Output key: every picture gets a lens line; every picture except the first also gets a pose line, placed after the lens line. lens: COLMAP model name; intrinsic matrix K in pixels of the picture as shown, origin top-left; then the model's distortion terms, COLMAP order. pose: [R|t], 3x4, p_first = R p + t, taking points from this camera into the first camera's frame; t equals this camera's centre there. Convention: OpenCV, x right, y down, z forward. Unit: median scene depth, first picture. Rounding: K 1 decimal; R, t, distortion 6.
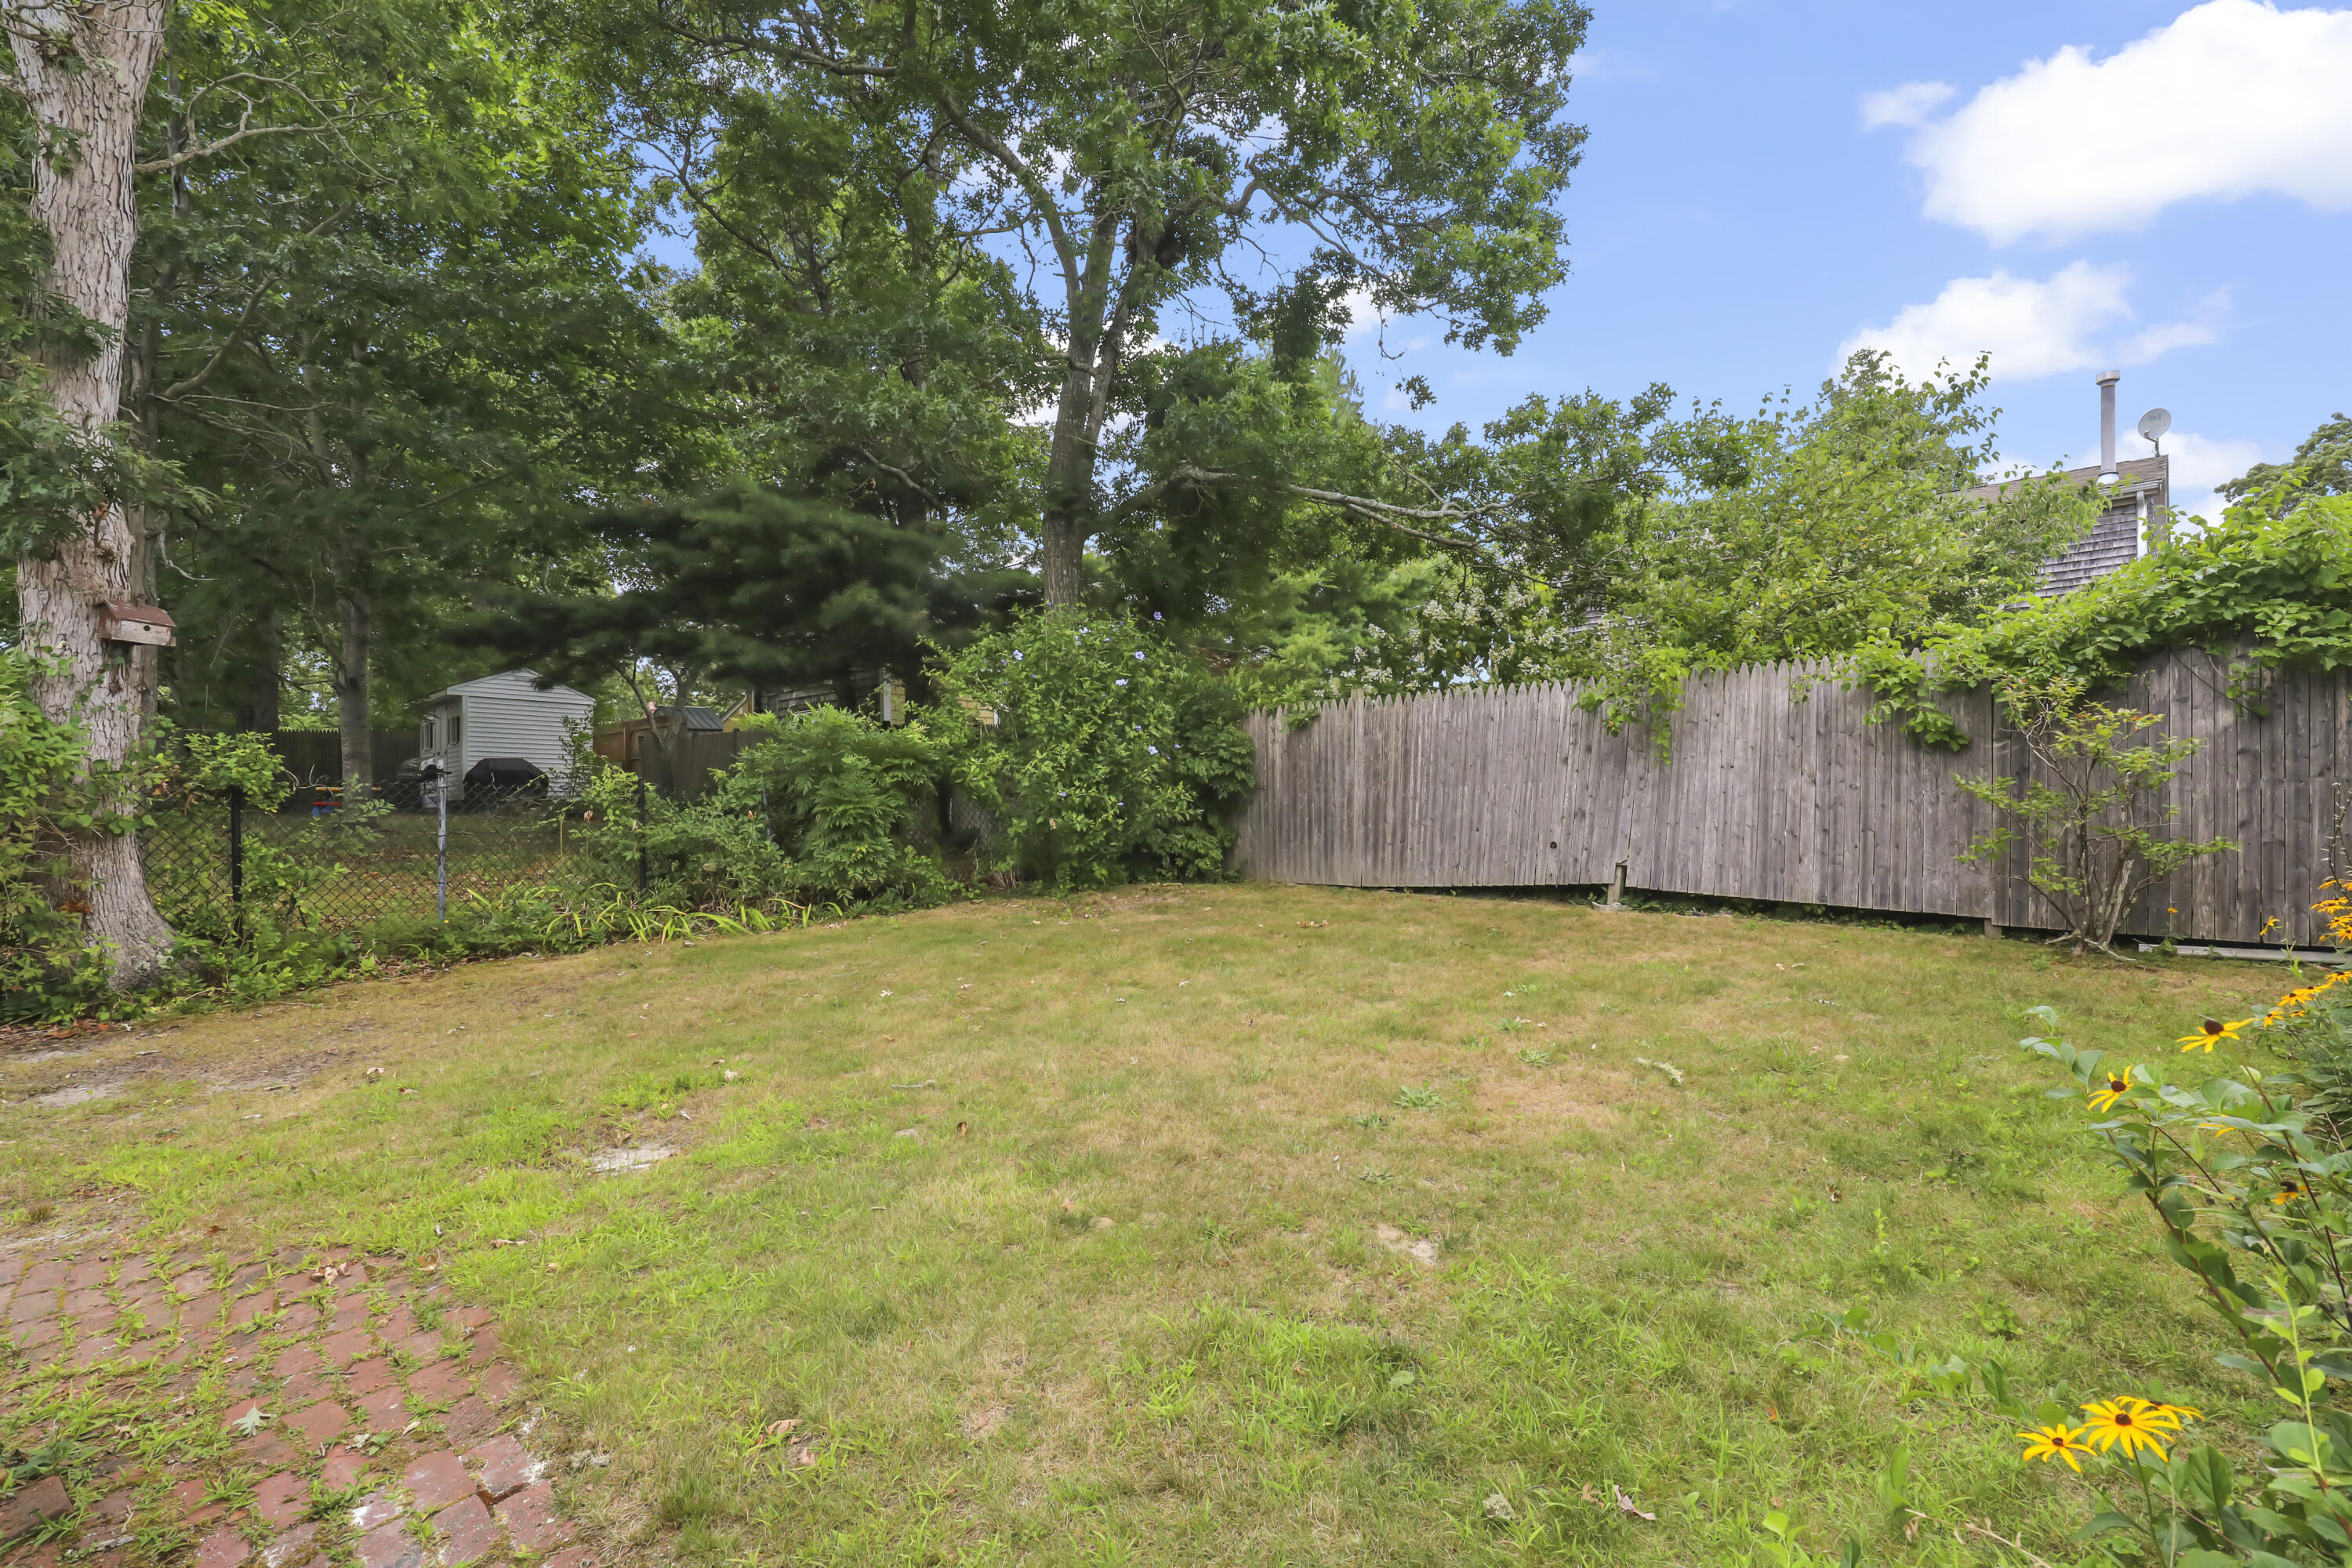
lens RADIAL K [[1069.5, 0, 1182.0], [0, 1069.5, 799.8], [0, 0, 1]] dist [-0.005100, 0.001011]
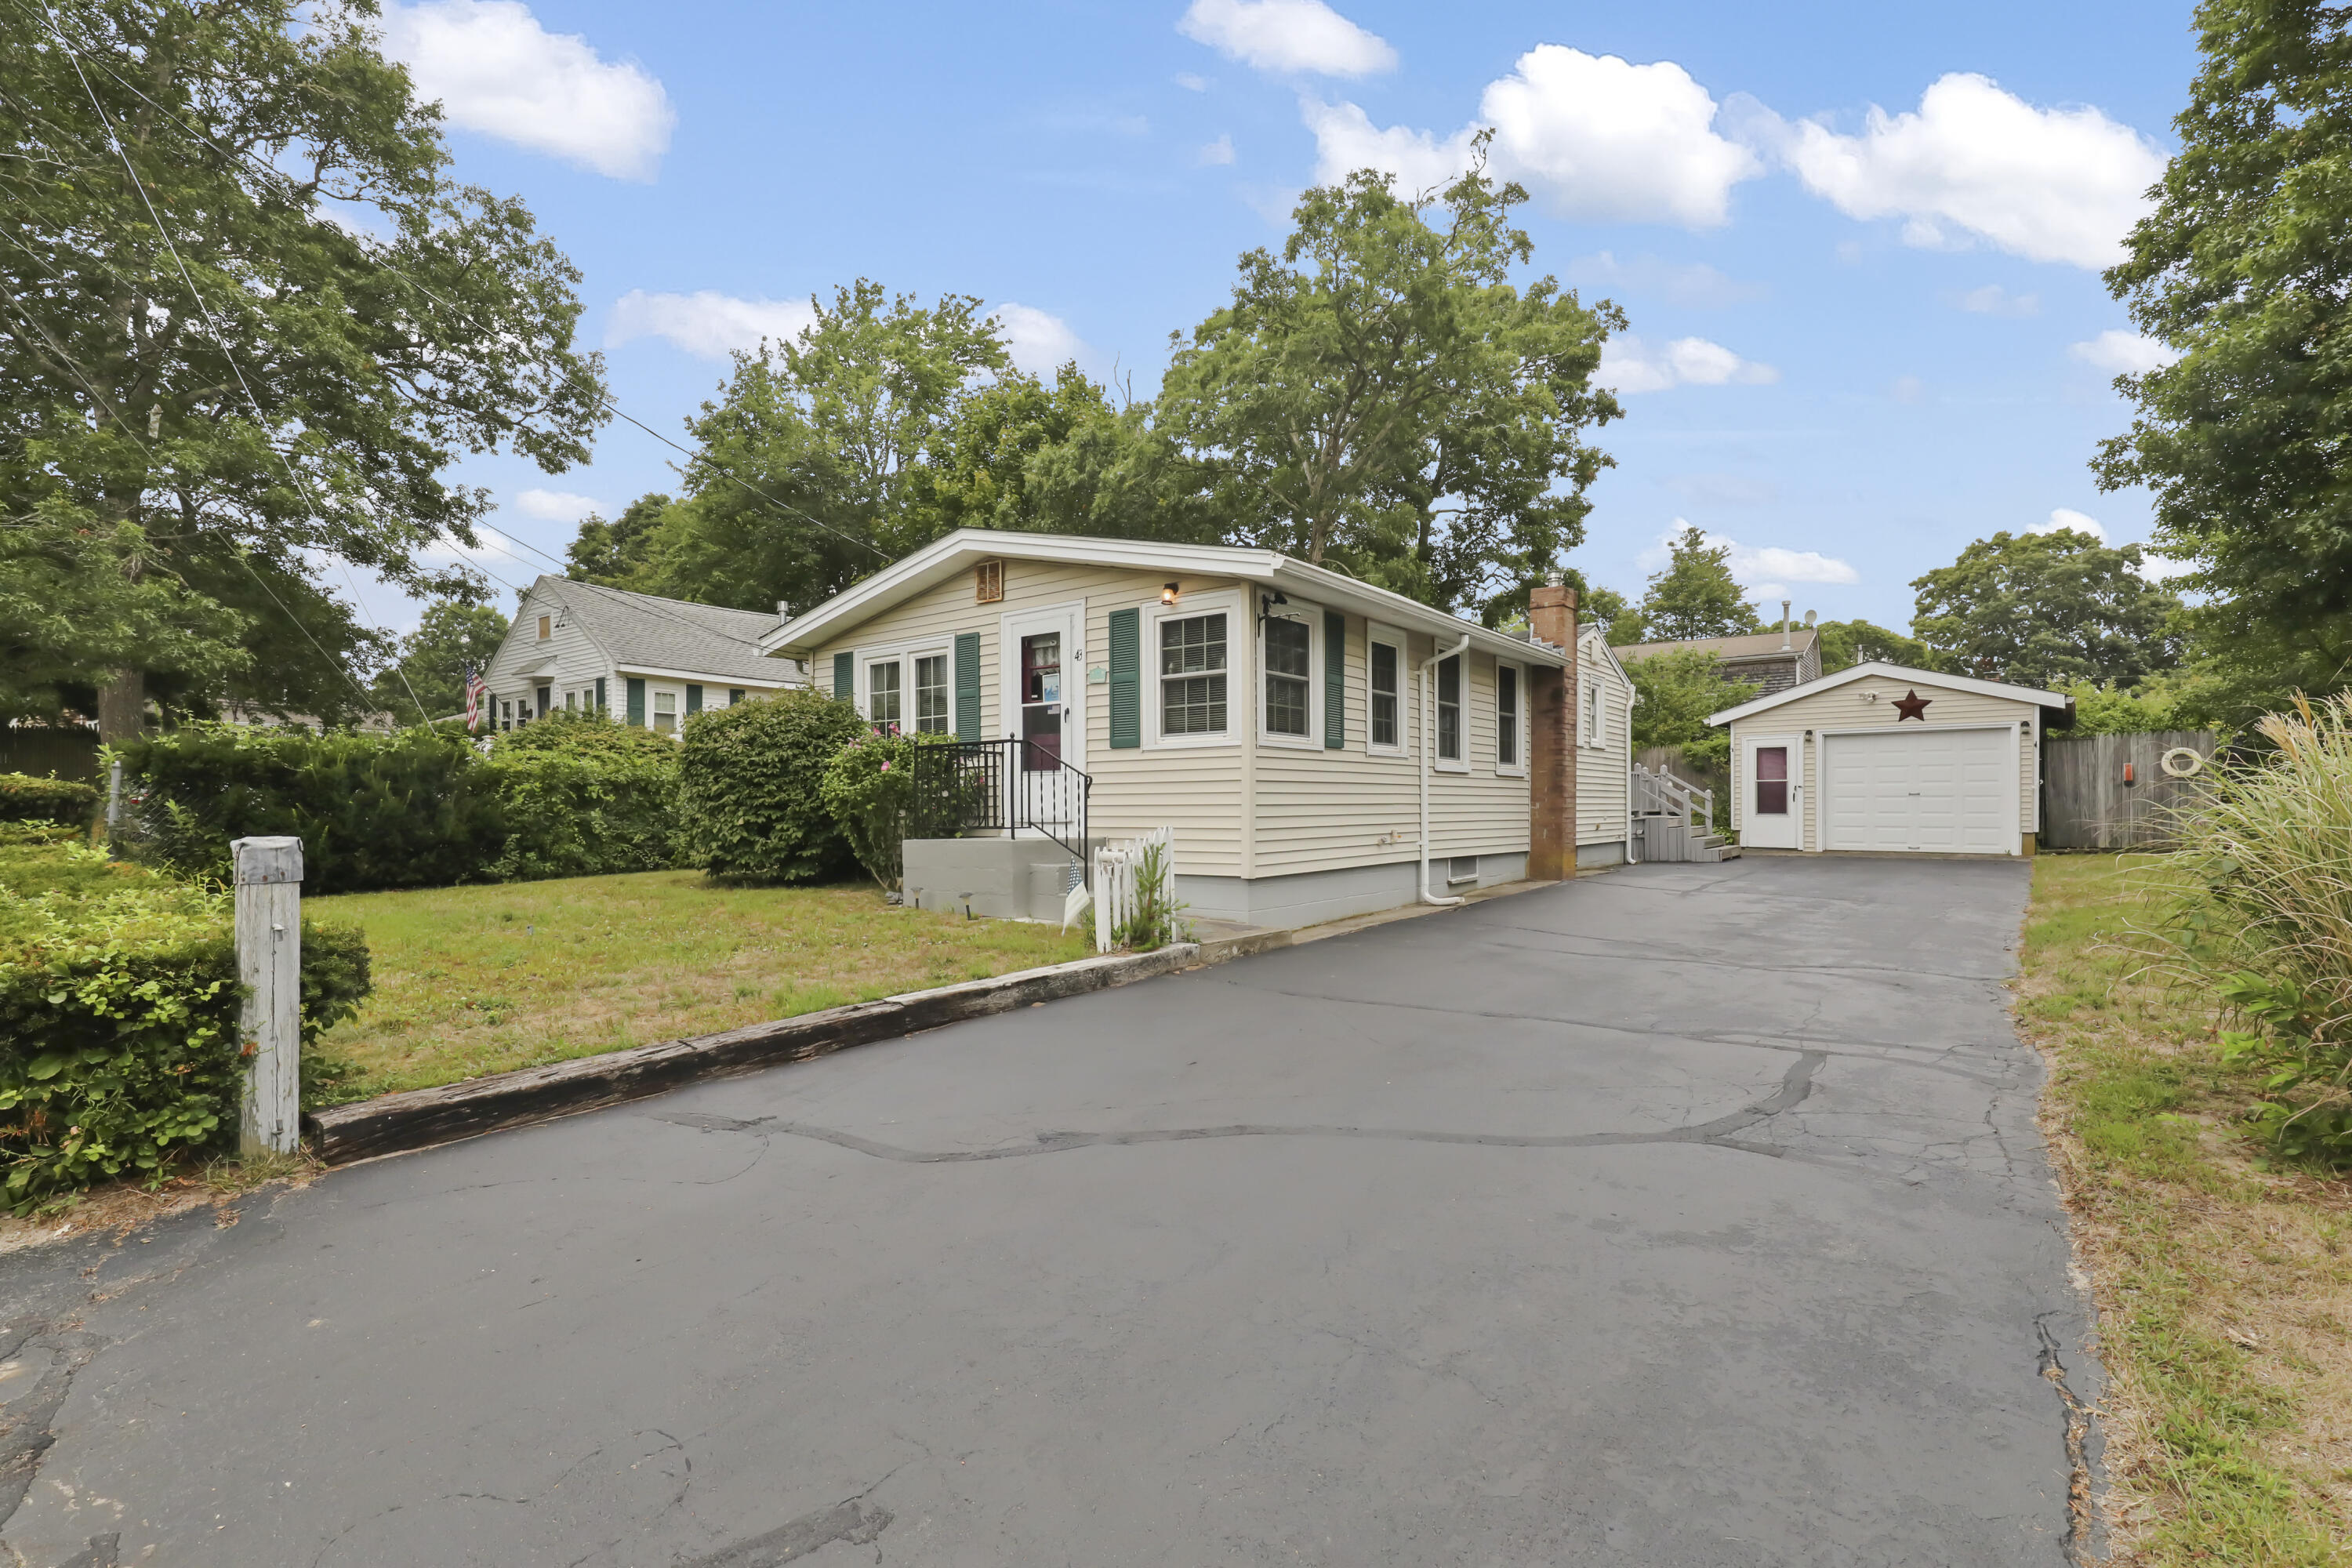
lens RADIAL K [[1069.5, 0, 1182.4], [0, 1069.5, 788.6], [0, 0, 1]] dist [-0.005100, 0.001011]
pose [[0.992633, 0.002005, 0.121143, -1.334178], [-0.001517, 0.999990, -0.004118, 0.028280], [-0.121150, 0.003904, 0.992627, -2.145397]]
